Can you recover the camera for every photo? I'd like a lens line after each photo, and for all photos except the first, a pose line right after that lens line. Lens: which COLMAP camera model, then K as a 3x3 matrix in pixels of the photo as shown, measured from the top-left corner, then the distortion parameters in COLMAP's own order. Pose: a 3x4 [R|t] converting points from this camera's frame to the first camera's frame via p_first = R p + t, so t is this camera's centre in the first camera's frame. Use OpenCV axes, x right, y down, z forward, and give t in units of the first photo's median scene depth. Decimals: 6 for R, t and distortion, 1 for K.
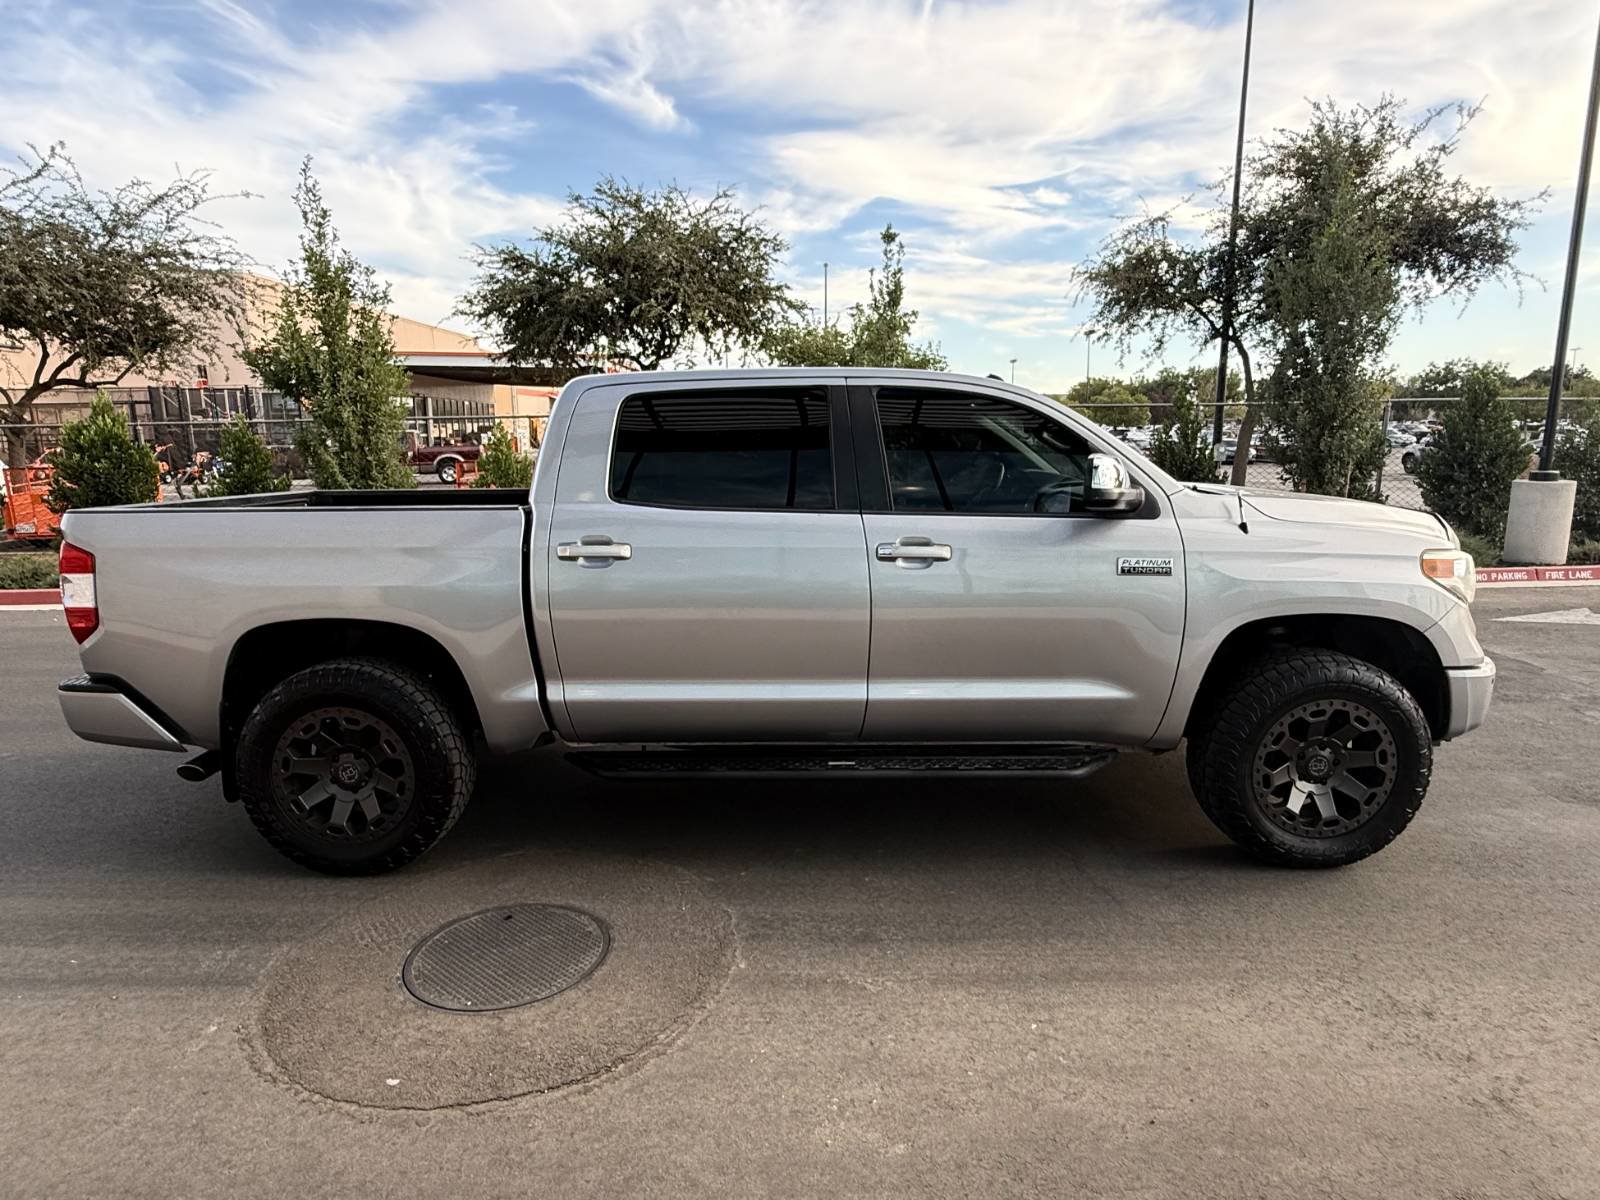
lens RADIAL K [[927.9, 0, 767.2], [0, 927.9, 596.1], [0, 0, 1]] dist [0.000485, -0.000680]
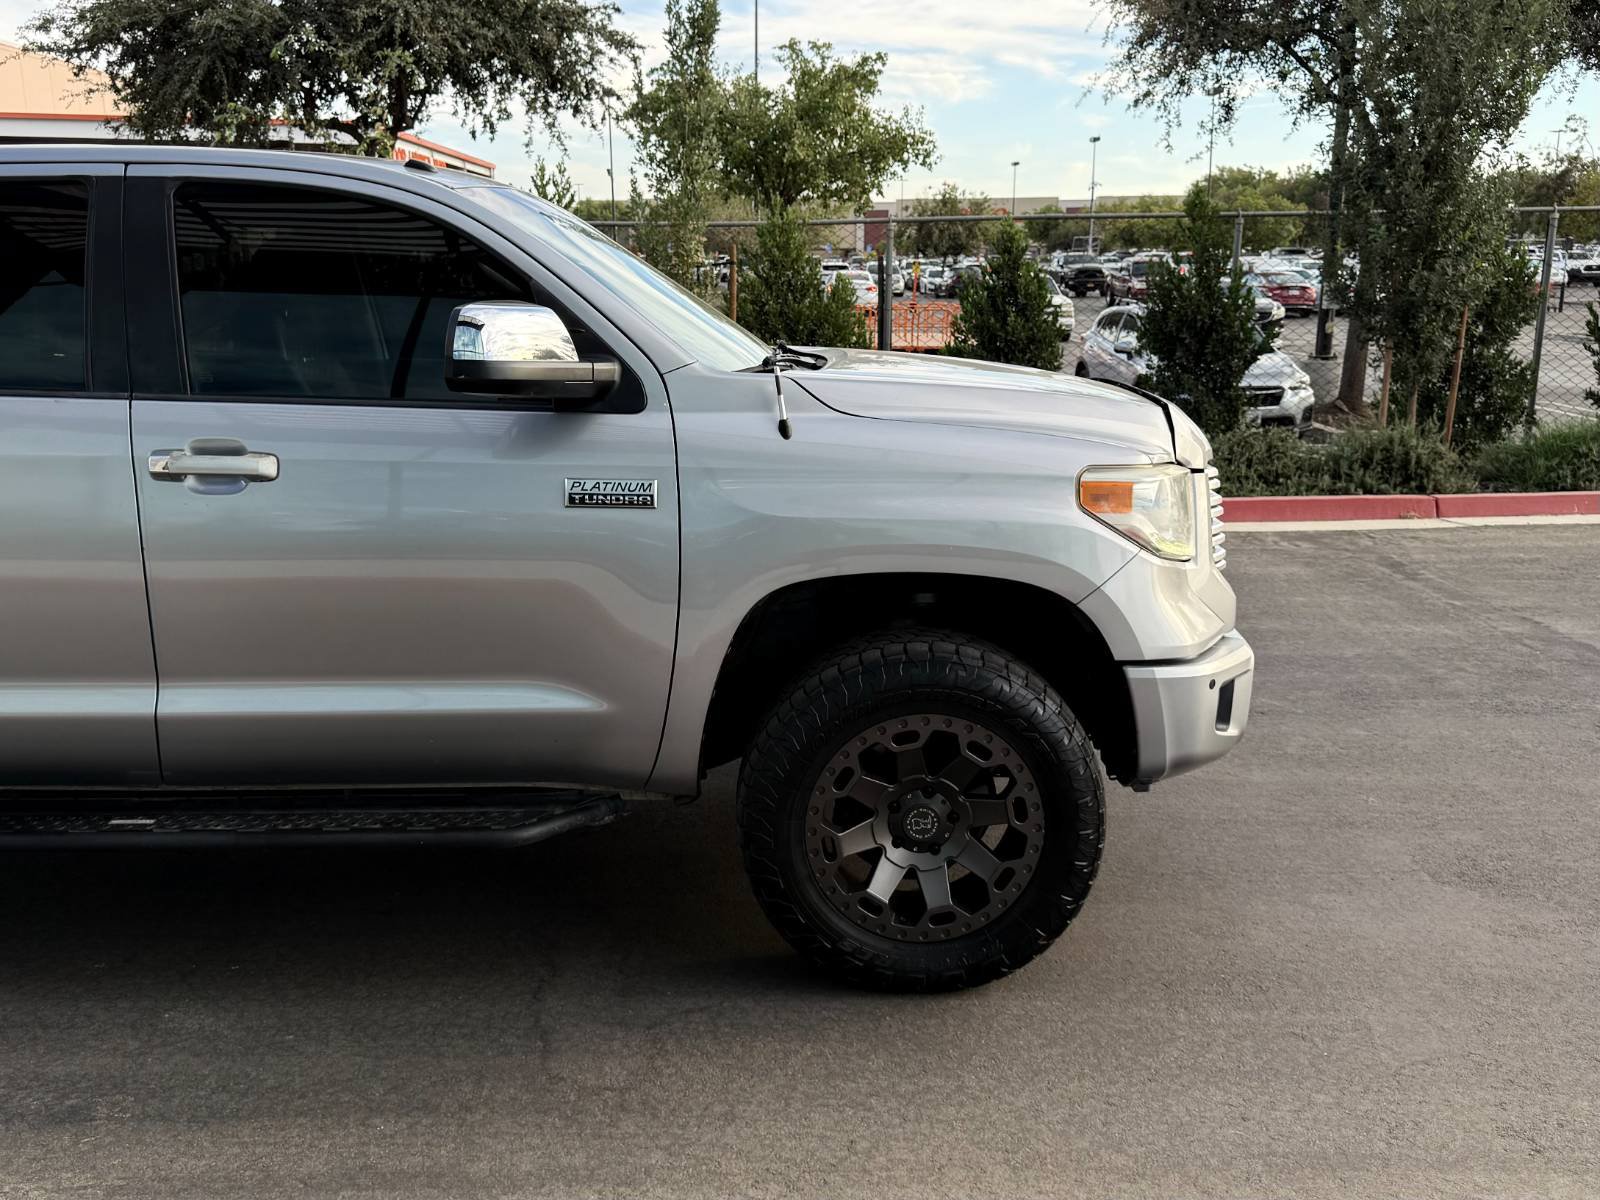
lens RADIAL K [[1520.4, 0, 757.9], [0, 1520.4, 581.5], [0, 0, 1]] dist [0.053631, 0.000000]
pose [[0.999784, 0.002687, 0.020621, 0.467105], [-0.003408, 0.999381, 0.035017, -0.008830], [-0.020515, -0.035079, 0.999174, 0.017377]]
